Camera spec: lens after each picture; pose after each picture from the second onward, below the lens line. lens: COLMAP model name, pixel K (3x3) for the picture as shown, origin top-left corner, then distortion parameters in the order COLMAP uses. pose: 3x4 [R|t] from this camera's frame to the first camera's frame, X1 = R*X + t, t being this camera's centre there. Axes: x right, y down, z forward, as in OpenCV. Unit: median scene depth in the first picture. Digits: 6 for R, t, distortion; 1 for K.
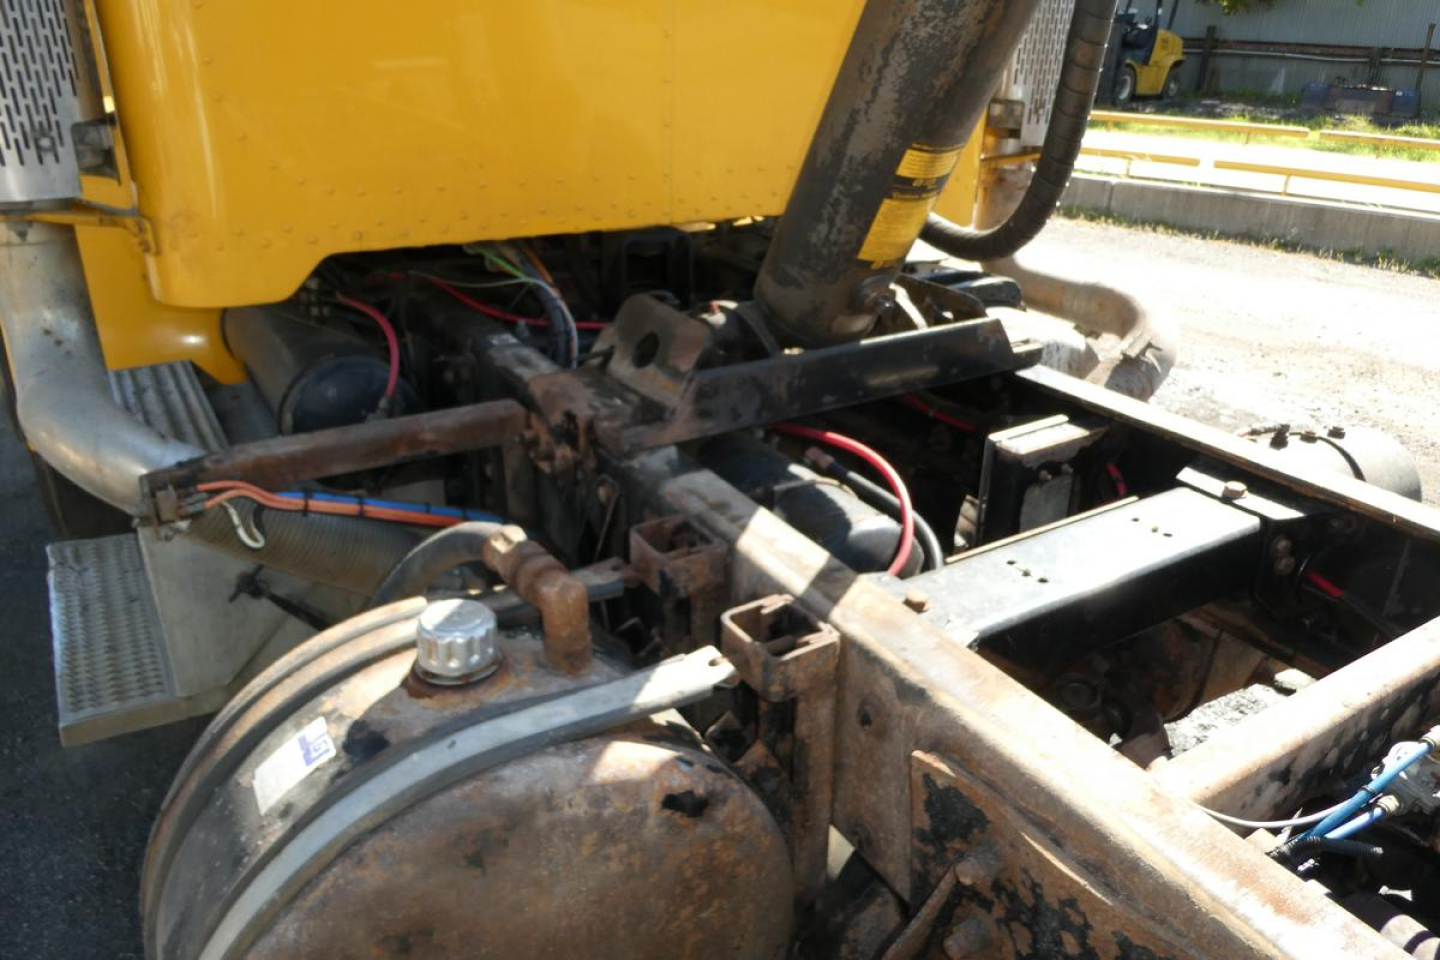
lens RADIAL K [[1010.2, 0, 728.2], [0, 1010.2, 475.7], [0, 0, 1]] dist [-0.021067, -0.003885]
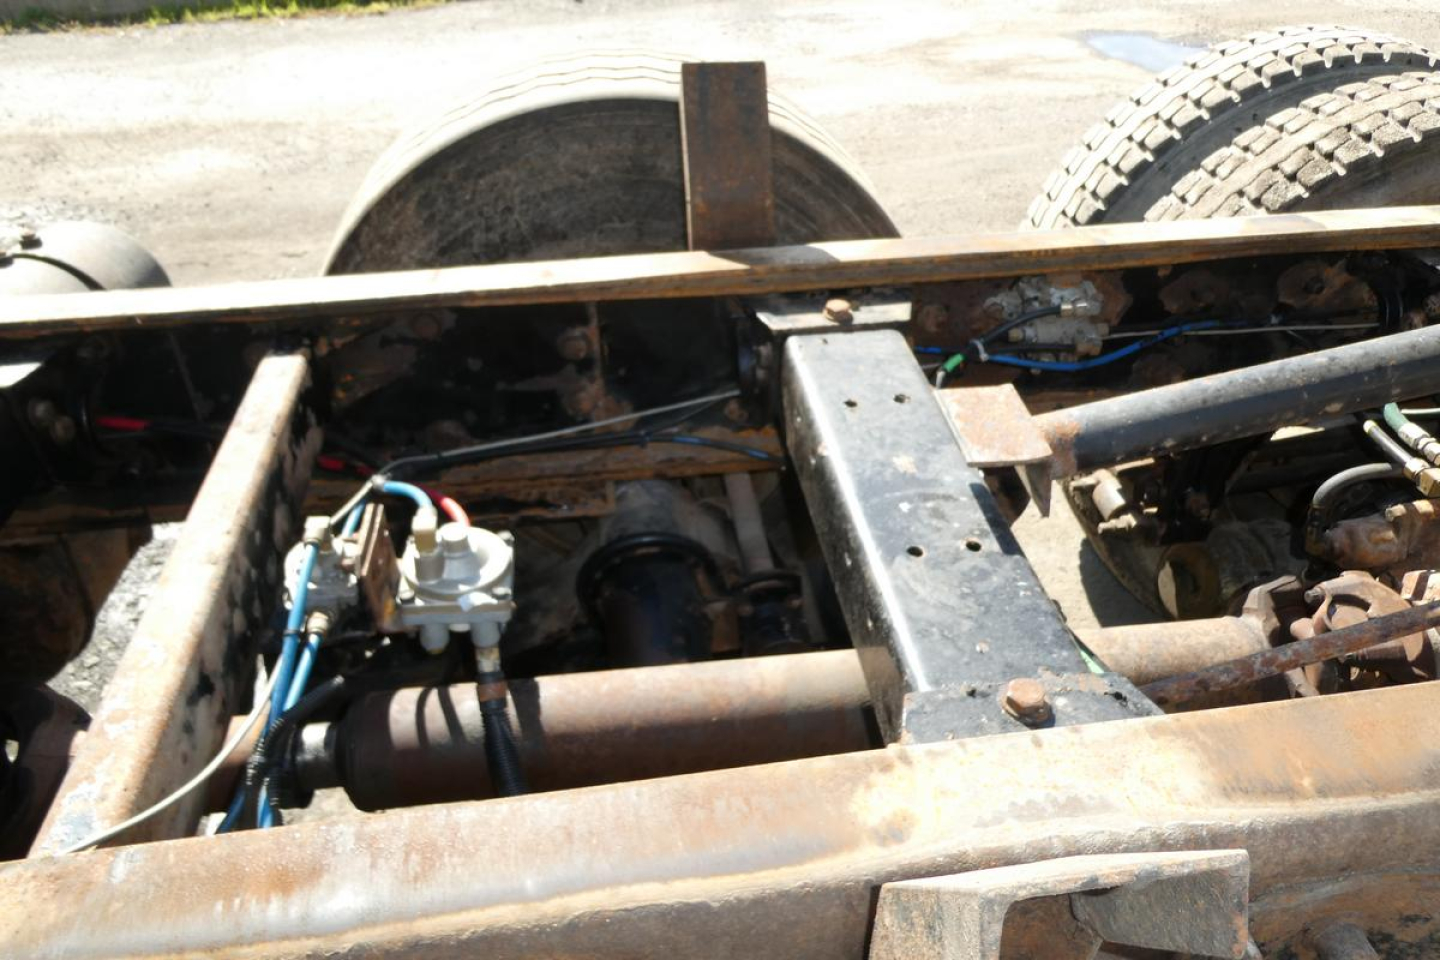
lens RADIAL K [[1032.4, 0, 723.1], [0, 1032.4, 482.7], [0, 0, 1]] dist [-0.012110, 0.036405]
pose [[0.396106, -0.547310, 0.737259, 0.159278], [0.390462, 0.827122, 0.404238, -0.001925], [-0.831047, 0.127751, 0.541332, 0.153717]]
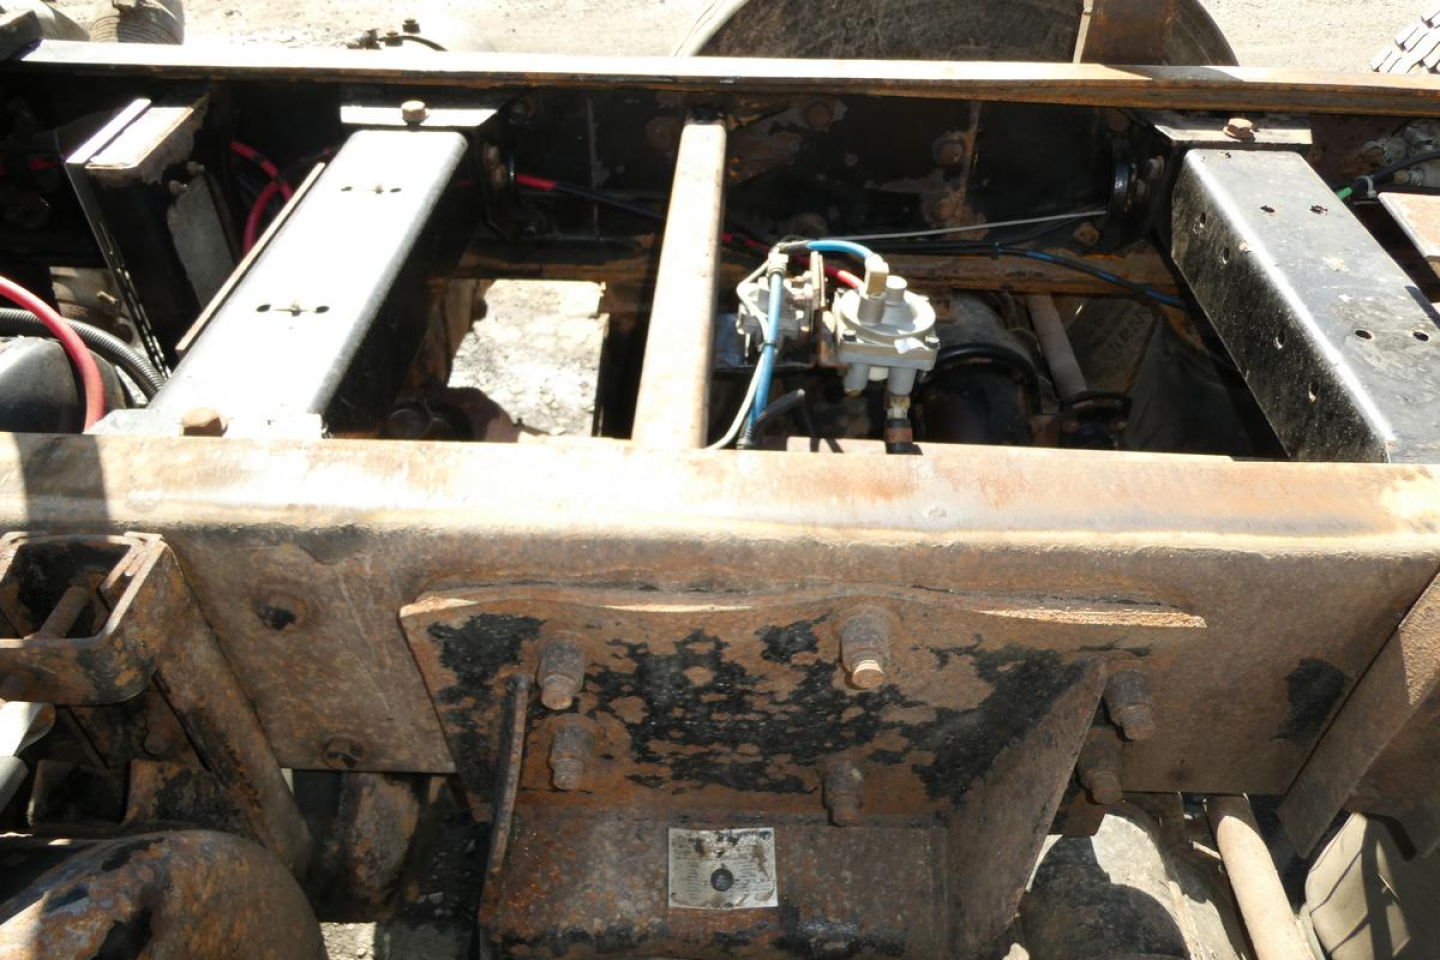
lens RADIAL K [[1029.3, 0, 728.2], [0, 1029.3, 477.0], [0, 0, 1]] dist [-0.008834, 0.022634]
pose [[0.546550, -0.550952, 0.630662, -0.056870], [0.340799, 0.834247, 0.433460, -0.015018], [-0.764944, -0.021978, 0.643722, 0.299595]]
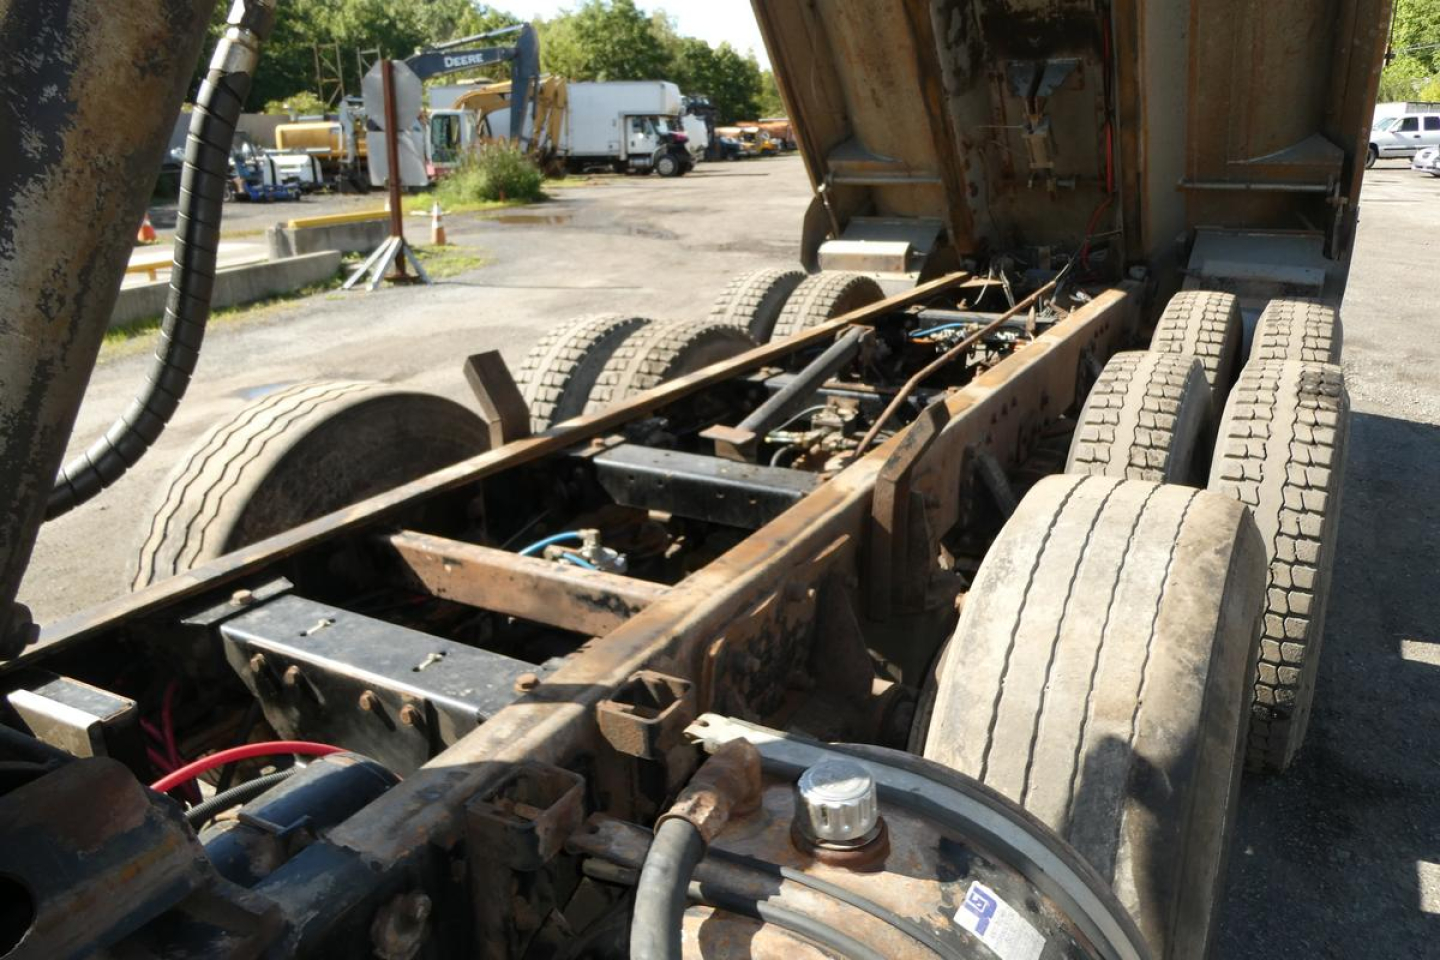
lens RADIAL K [[1029.3, 0, 728.2], [0, 1029.3, 477.0], [0, 0, 1]] dist [-0.008834, 0.022634]
pose [[-0.478655, -0.268754, 0.835859, -0.776727], [0.389251, 0.788375, 0.476391, -0.491223], [-0.787003, 0.553386, -0.272747, 0.934056]]
